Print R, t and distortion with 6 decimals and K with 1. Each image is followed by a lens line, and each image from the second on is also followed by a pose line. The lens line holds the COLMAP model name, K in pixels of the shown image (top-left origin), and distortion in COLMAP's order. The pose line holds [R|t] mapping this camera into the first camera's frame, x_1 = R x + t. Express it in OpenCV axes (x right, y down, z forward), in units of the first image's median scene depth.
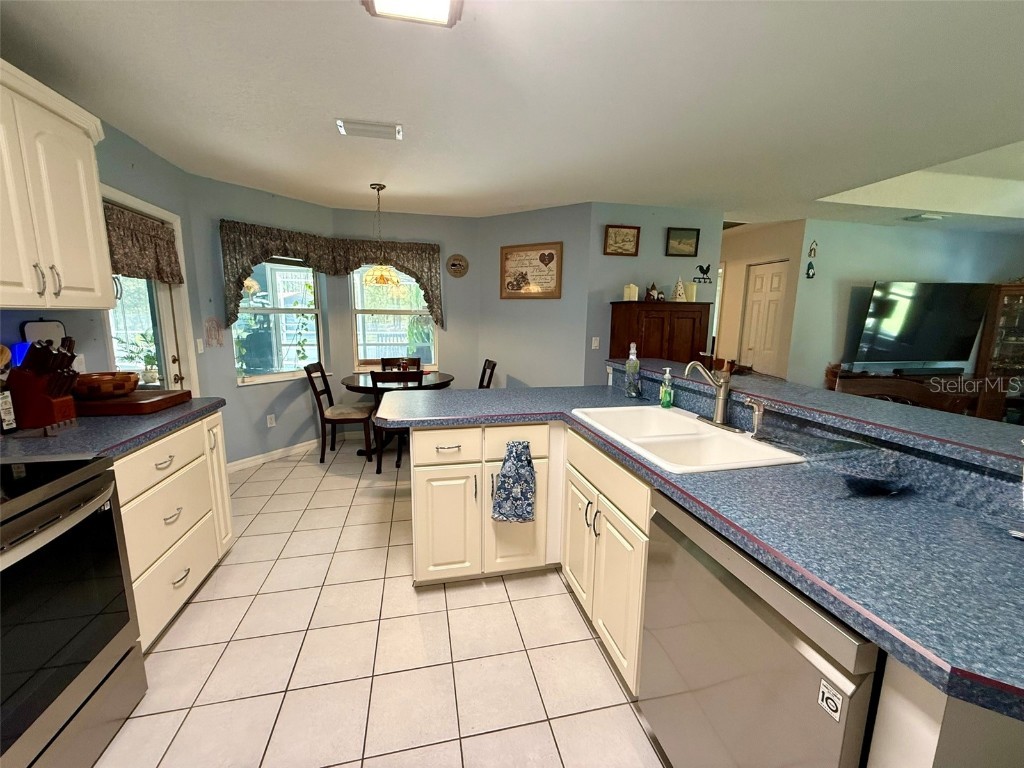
lens RADIAL K [[408.8, 0, 509.3], [0, 408.8, 384.8], [0, 0, 1]] dist [-0.000129, 0.000158]
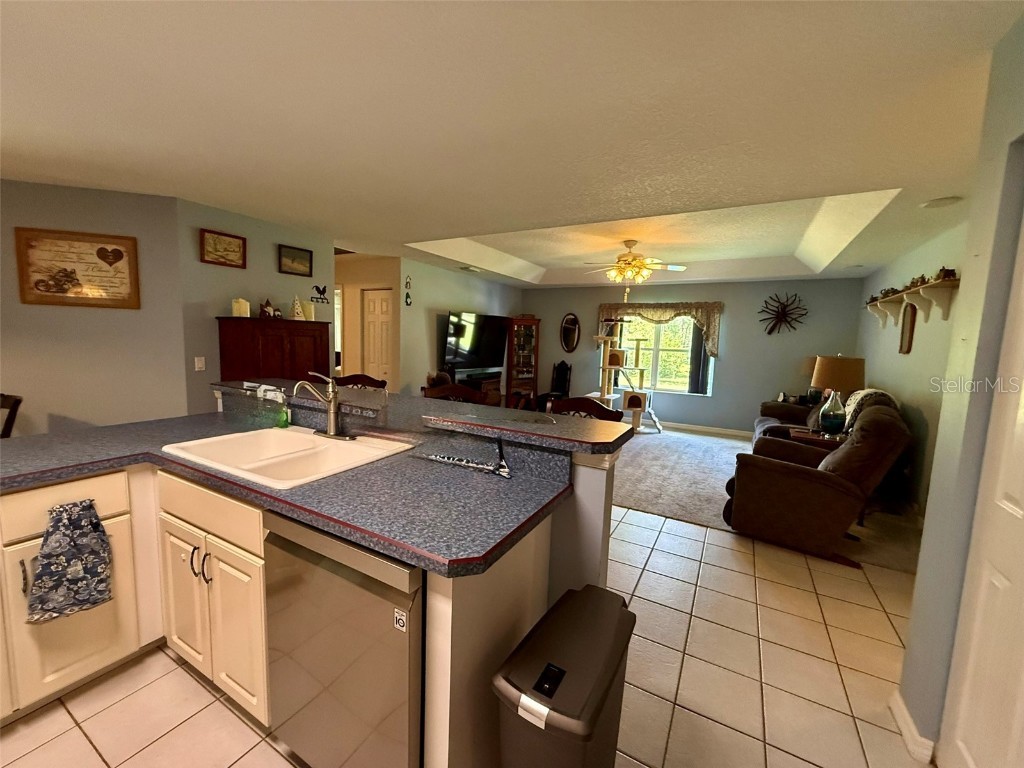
lens RADIAL K [[408.8, 0, 509.8], [0, 408.8, 383.3], [0, 0, 1]] dist [-0.000129, 0.000158]
pose [[0.669499, -0.069257, 0.739578, 0.018343], [0.098284, 0.995149, 0.004219, -0.001942], [-0.736282, 0.069864, 0.673058, -0.089826]]
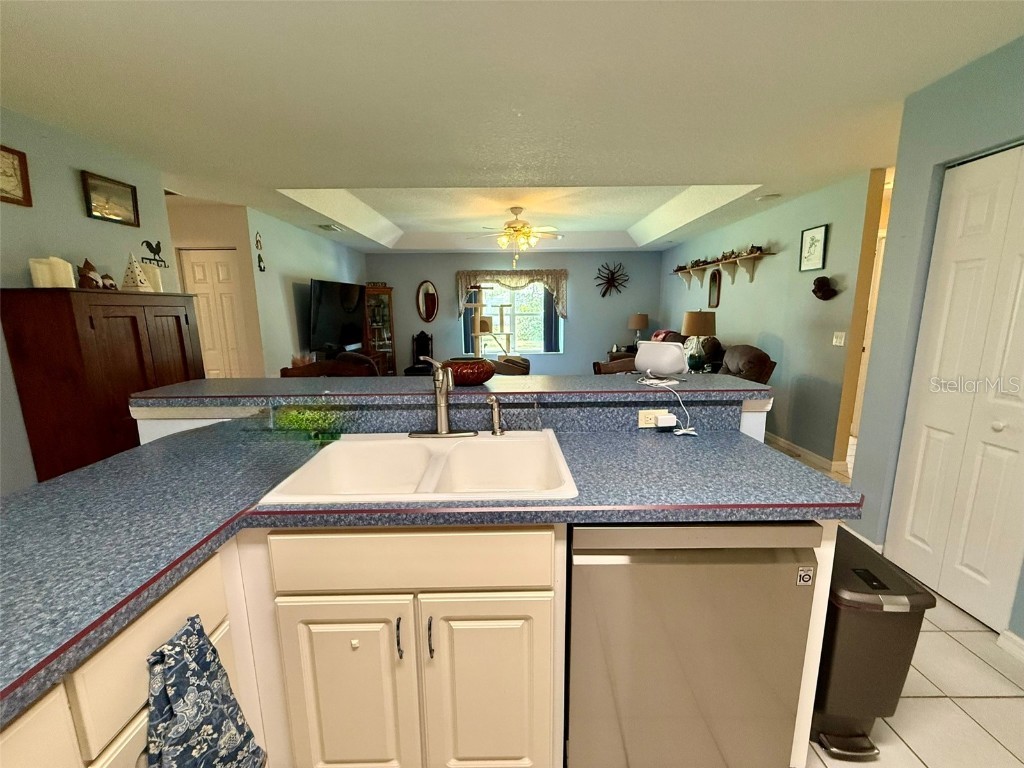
lens RADIAL K [[408.8, 0, 510.5], [0, 408.8, 381.7], [0, 0, 1]] dist [-0.000129, 0.000158]
pose [[0.214532, -0.180560, 0.959882, -0.227661], [0.174369, 0.974056, 0.144255, -0.093425], [-0.961026, 0.136426, 0.240451, 0.508014]]
